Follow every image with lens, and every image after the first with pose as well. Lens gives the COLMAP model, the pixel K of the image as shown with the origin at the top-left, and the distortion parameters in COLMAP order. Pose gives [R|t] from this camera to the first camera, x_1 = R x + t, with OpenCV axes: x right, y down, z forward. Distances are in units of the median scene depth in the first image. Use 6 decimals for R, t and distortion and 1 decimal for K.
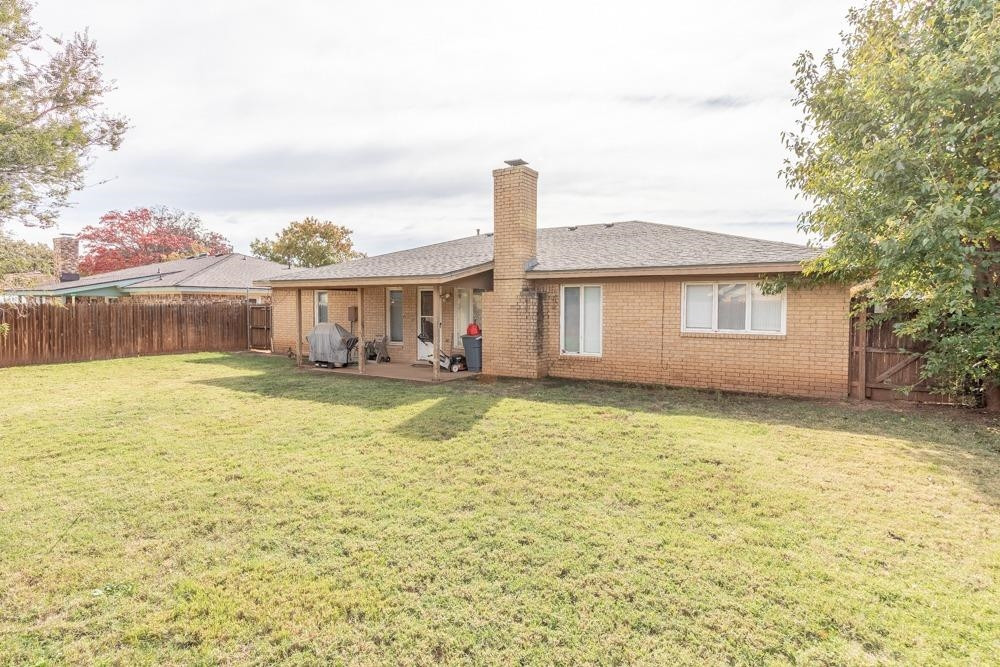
lens RADIAL K [[530.7, 0, 488.1], [0, 530.7, 320.8], [0, 0, 1]] dist [-0.001020, -0.000012]
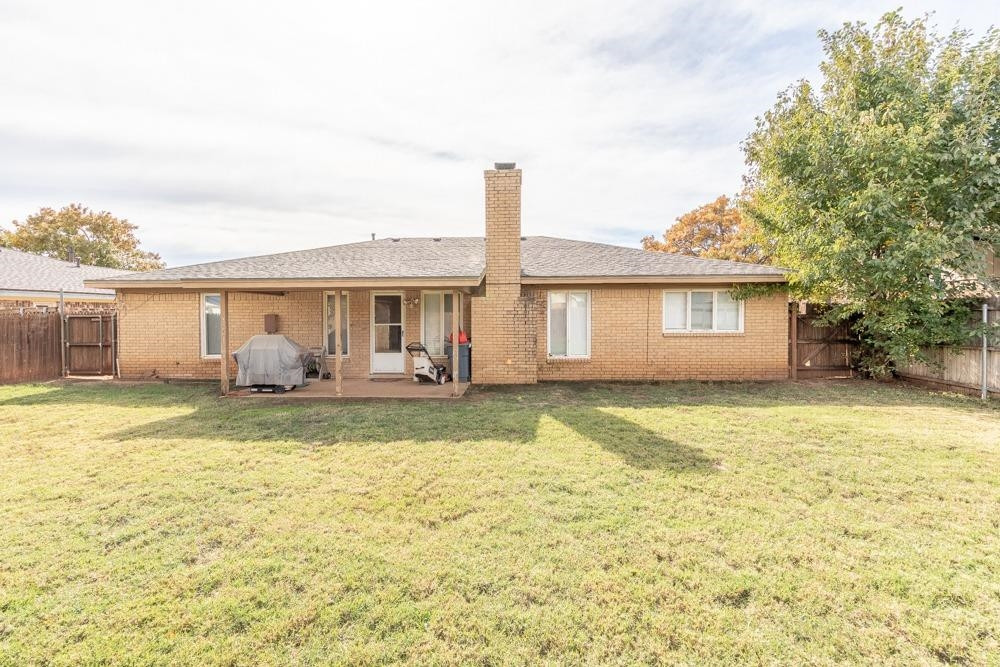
lens RADIAL K [[454.8, 0, 498.4], [0, 454.8, 318.1], [0, 0, 1]] dist [0.002438, 0.000234]
pose [[0.867742, -0.013893, 0.496821, -0.379534], [0.022305, 0.999691, -0.011002, -0.006734], [-0.496514, 0.020629, 0.867783, 0.276338]]
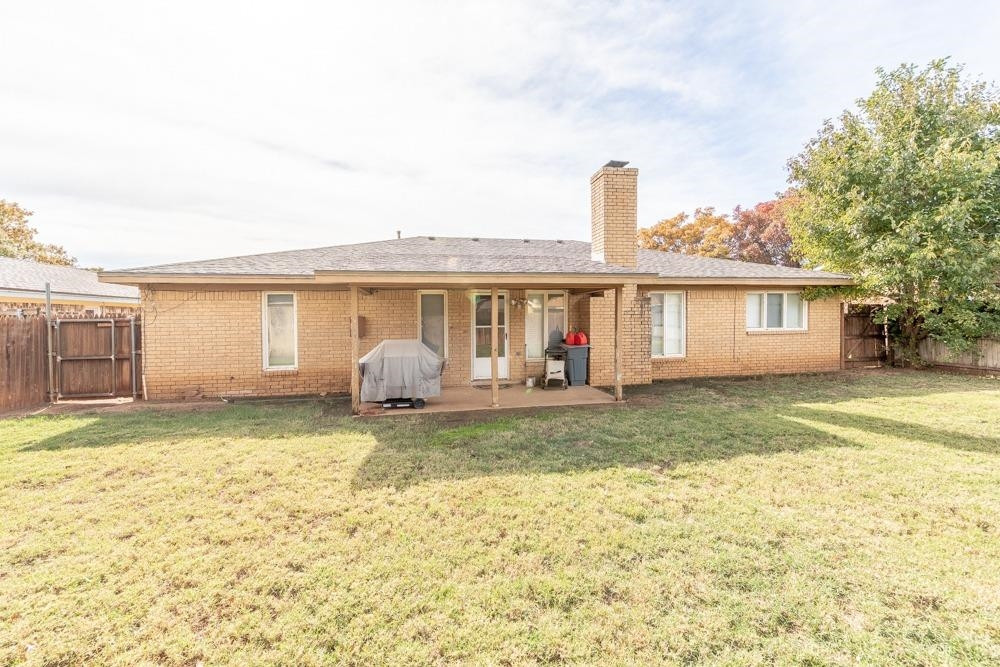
lens RADIAL K [[421.0, 0, 499.1], [0, 421.0, 322.9], [0, 0, 1]] dist [0.002721, 0.000006]
pose [[0.723190, -0.021898, 0.690302, -0.637883], [0.033466, 0.999434, -0.003356, -0.012429], [-0.689838, 0.025528, 0.723514, 0.593699]]
